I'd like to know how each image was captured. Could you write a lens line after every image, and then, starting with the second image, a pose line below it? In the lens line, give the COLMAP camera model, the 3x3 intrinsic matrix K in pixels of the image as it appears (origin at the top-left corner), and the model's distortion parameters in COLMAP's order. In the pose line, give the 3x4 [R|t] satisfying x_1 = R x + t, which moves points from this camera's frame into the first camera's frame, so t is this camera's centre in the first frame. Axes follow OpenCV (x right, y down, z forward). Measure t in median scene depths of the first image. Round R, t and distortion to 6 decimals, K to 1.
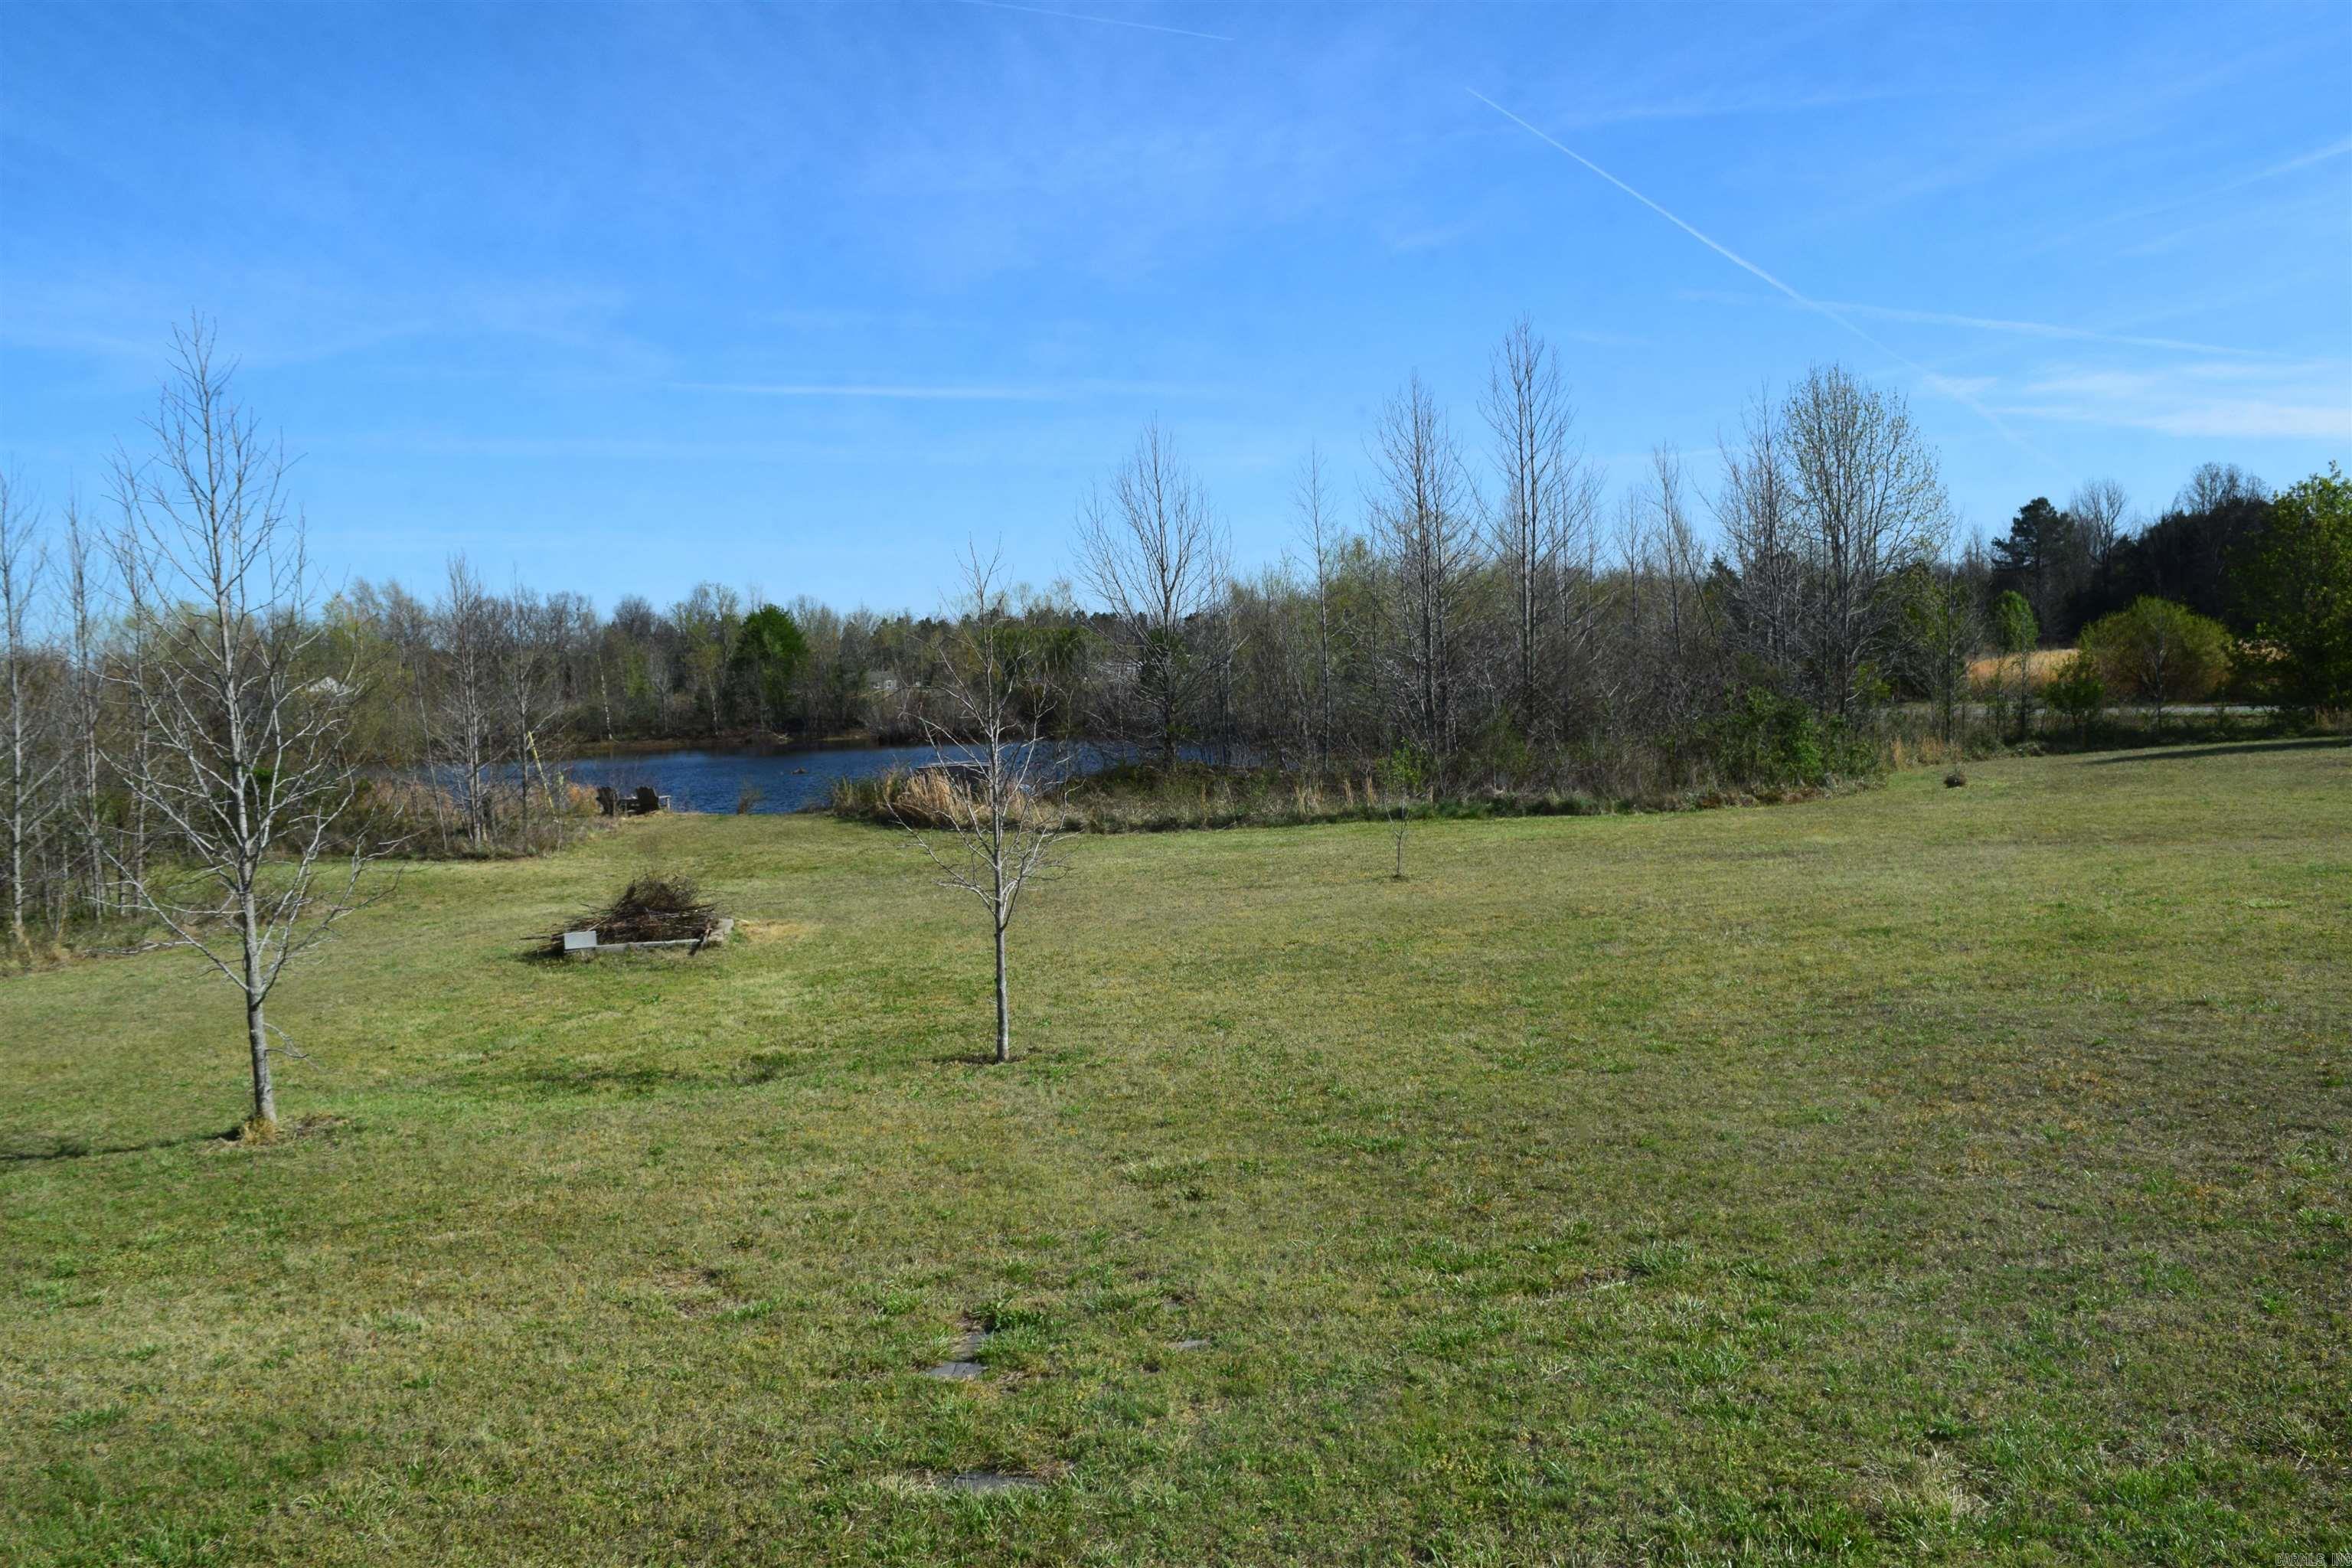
lens RADIAL K [[1847.4, 0, 1183.0], [0, 1847.4, 779.2], [0, 0, 1]] dist [-0.093563, 0.020838]
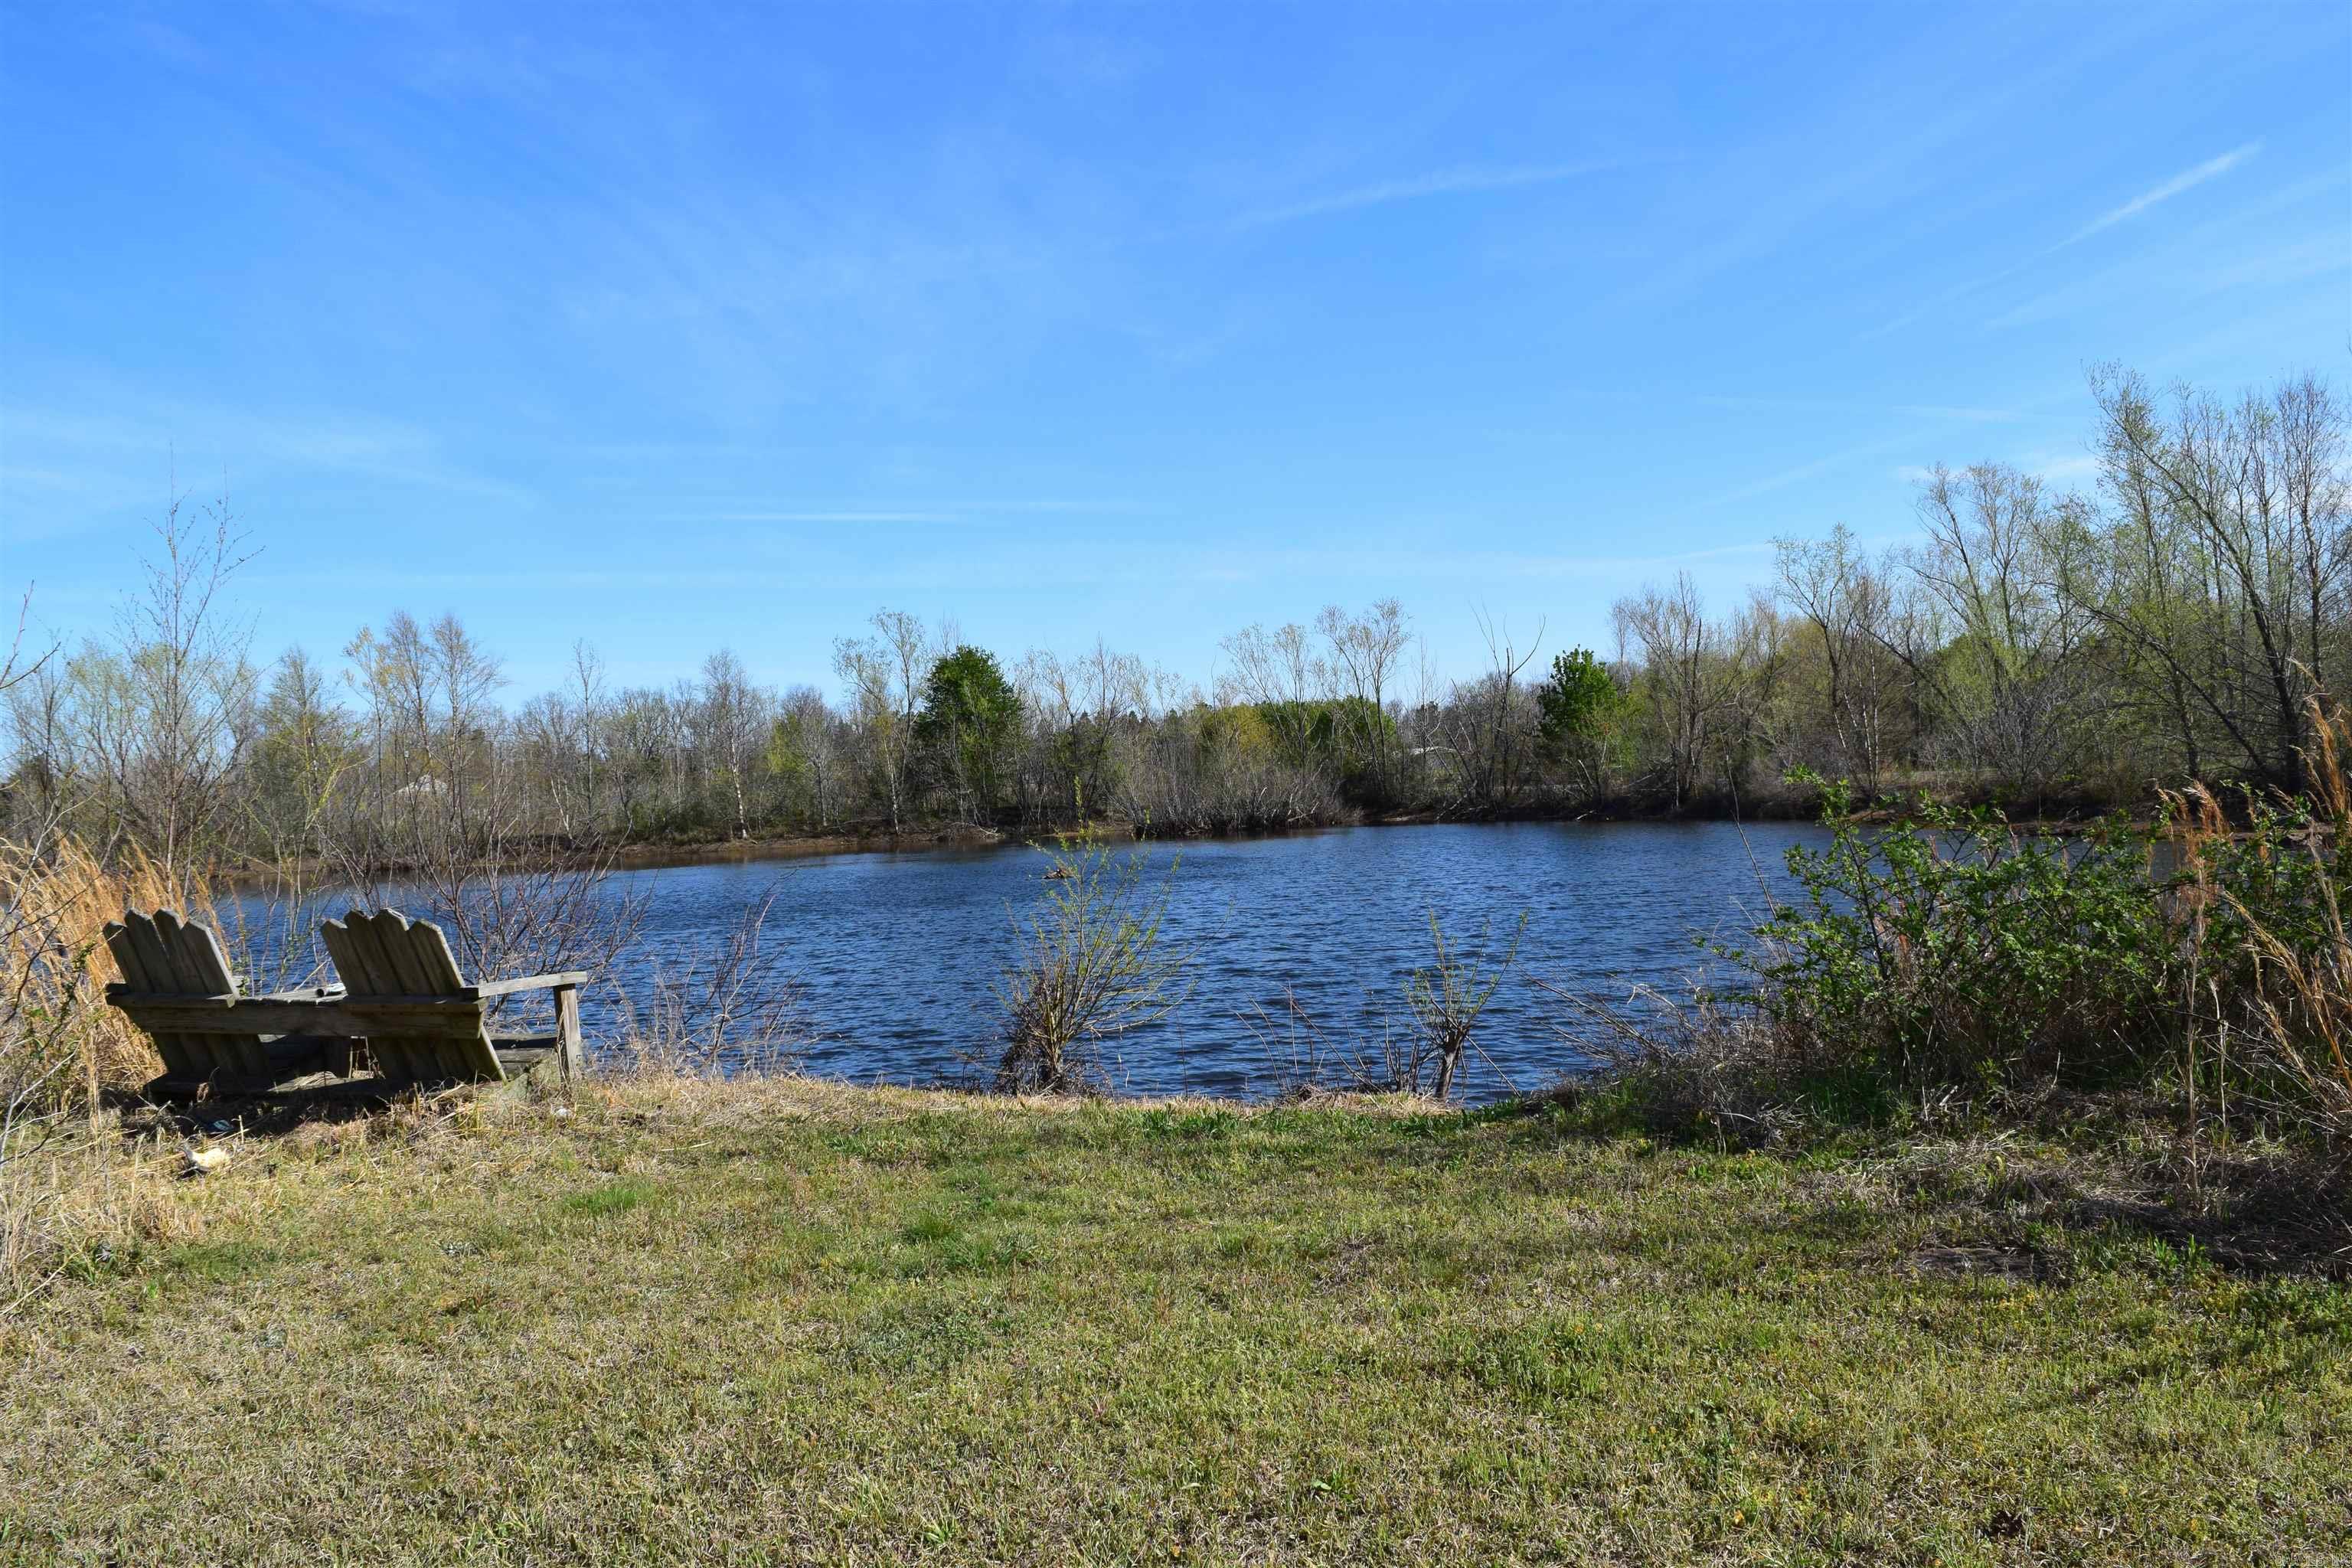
lens RADIAL K [[1847.4, 0, 1169.6], [0, 1847.4, 784.3], [0, 0, 1]] dist [-0.093563, 0.020838]
pose [[0.994620, -0.012050, -0.102886, -0.080465], [0.005461, 0.997930, -0.064080, 0.003462], [0.103445, 0.063173, 0.992627, 0.322179]]
